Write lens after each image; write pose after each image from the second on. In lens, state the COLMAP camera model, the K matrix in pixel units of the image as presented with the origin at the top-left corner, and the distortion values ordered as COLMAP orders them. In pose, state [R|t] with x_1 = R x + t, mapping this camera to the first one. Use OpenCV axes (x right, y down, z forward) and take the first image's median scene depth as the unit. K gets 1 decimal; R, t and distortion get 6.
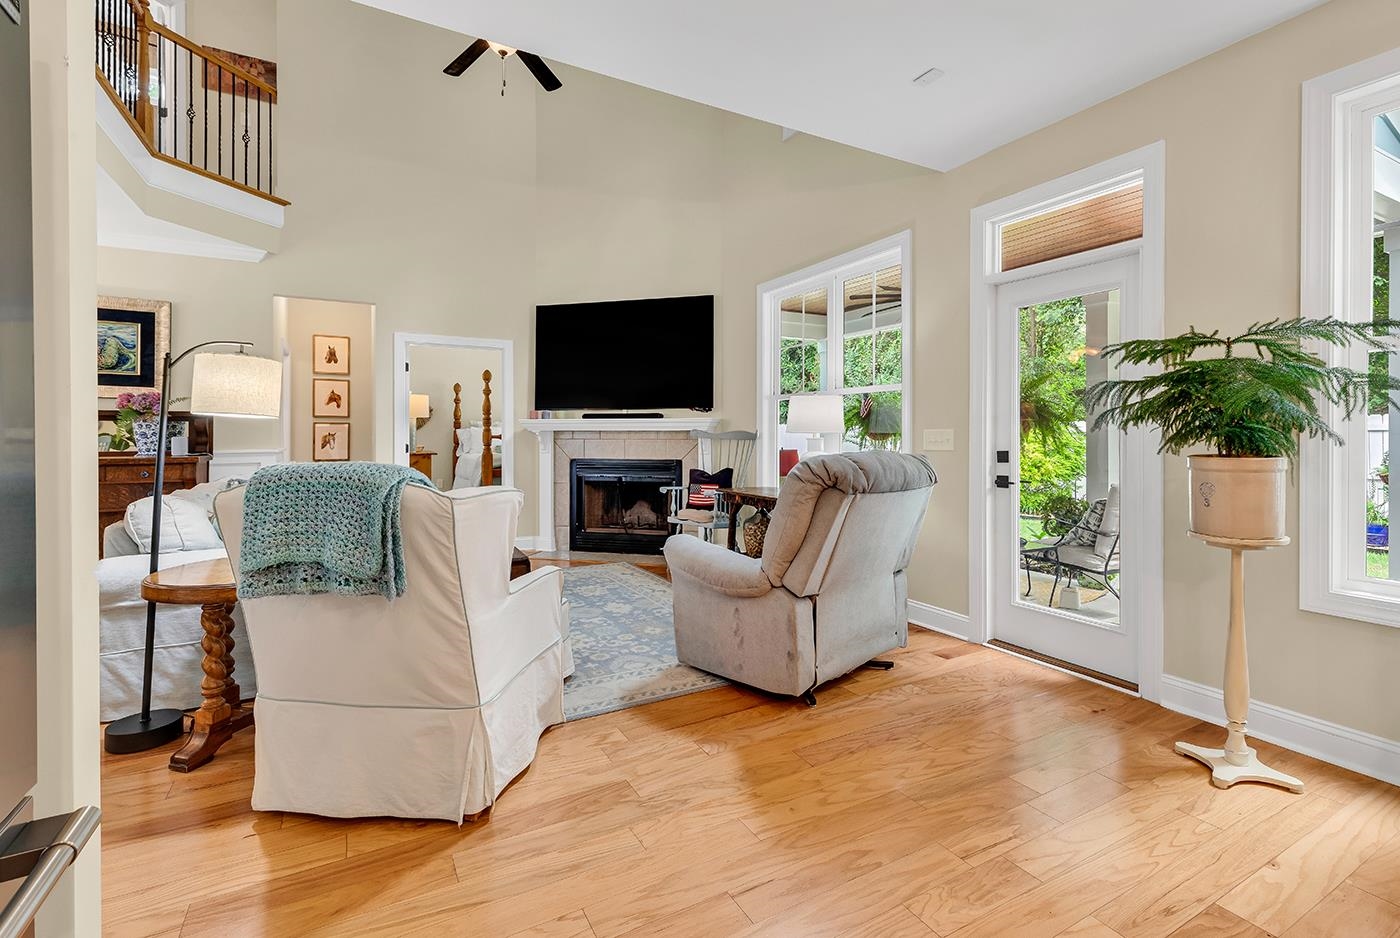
lens RADIAL K [[652.8, 0, 682.8], [0, 652.8, 441.2], [0, 0, 1]] dist [0.000684, -0.000253]
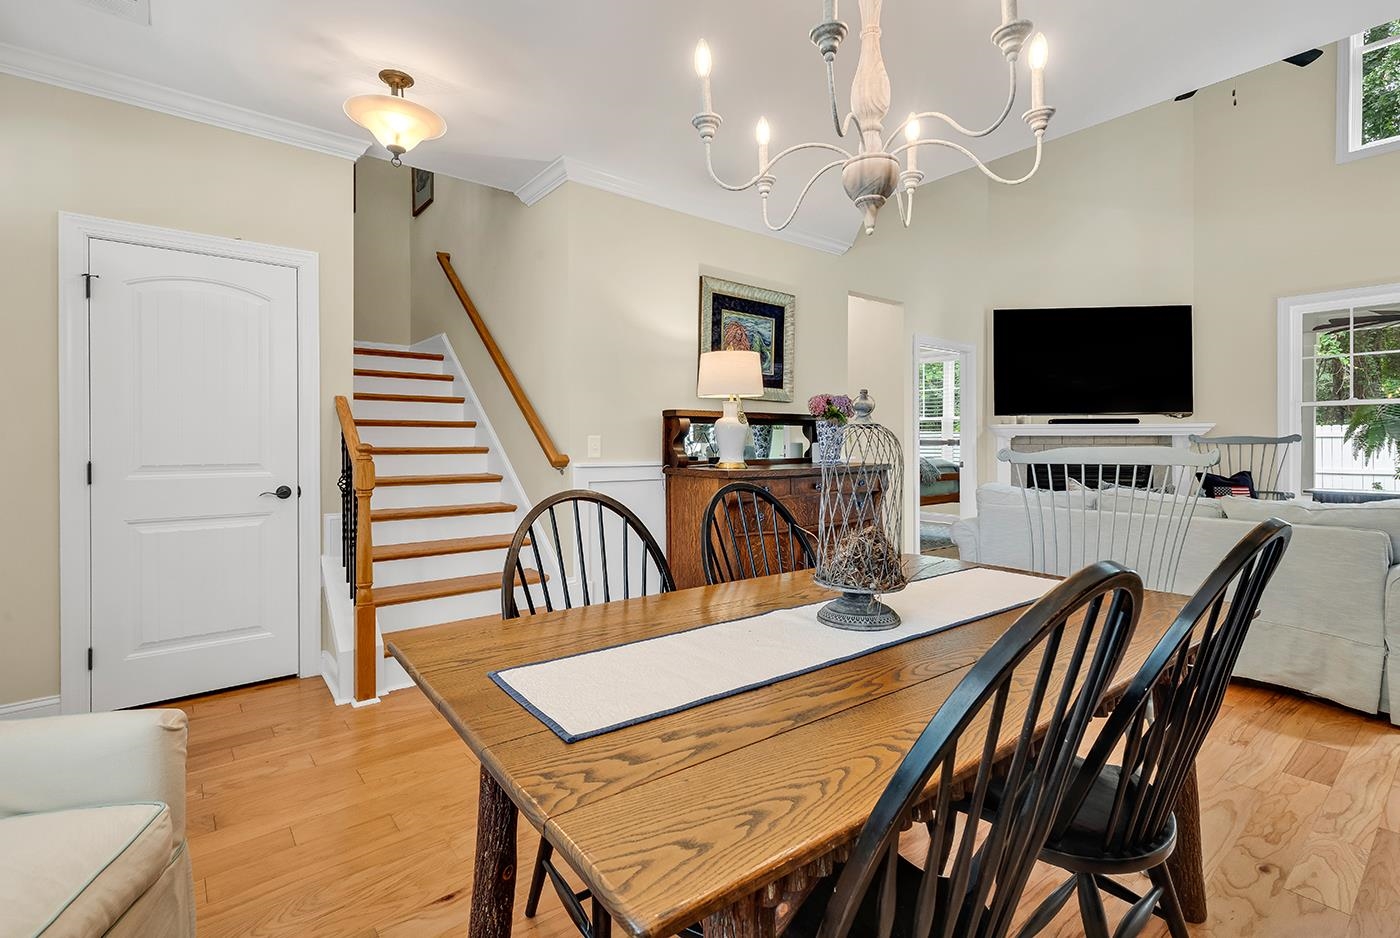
lens RADIAL K [[644.9, 0, 665.7], [0, 644.9, 440.2], [0, 0, 1]] dist [0.000433, 0.000095]
pose [[0.987958, -0.001873, 0.154709, -0.918605], [0.002973, 0.999972, -0.006877, -0.004423], [-0.154692, 0.007254, 0.987936, 0.115678]]
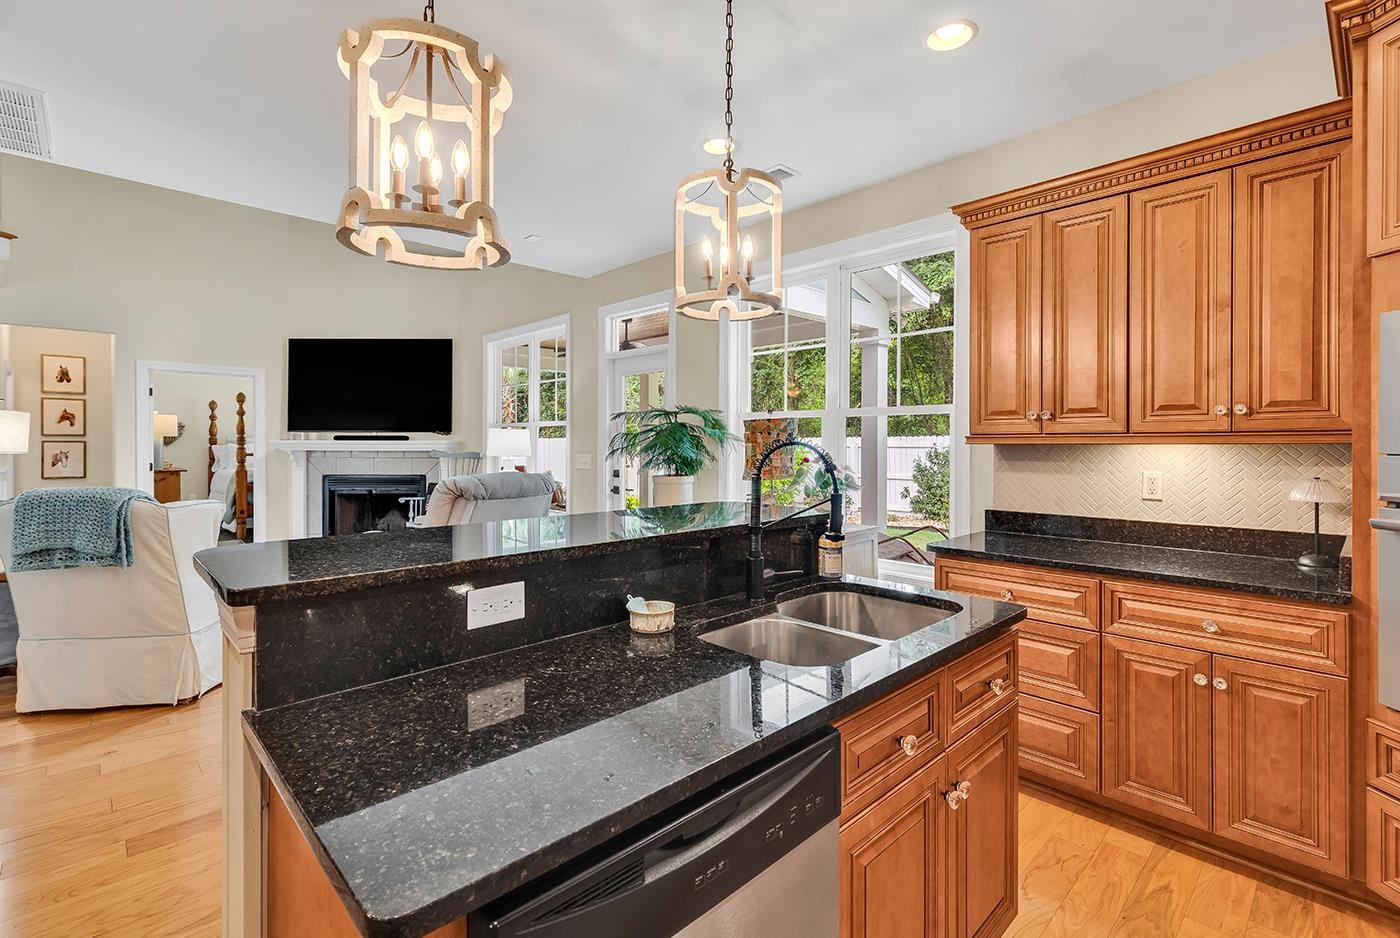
lens RADIAL K [[657.9, 0, 700.0], [0, 657.9, 453.3], [0, 0, 1]] dist [0.001910, -0.000101]
pose [[0.960231, -0.000213, 0.279206, 0.145792], [-0.001568, 0.999980, 0.006155, -0.019357], [-0.279201, -0.006348, 0.960212, -0.301055]]
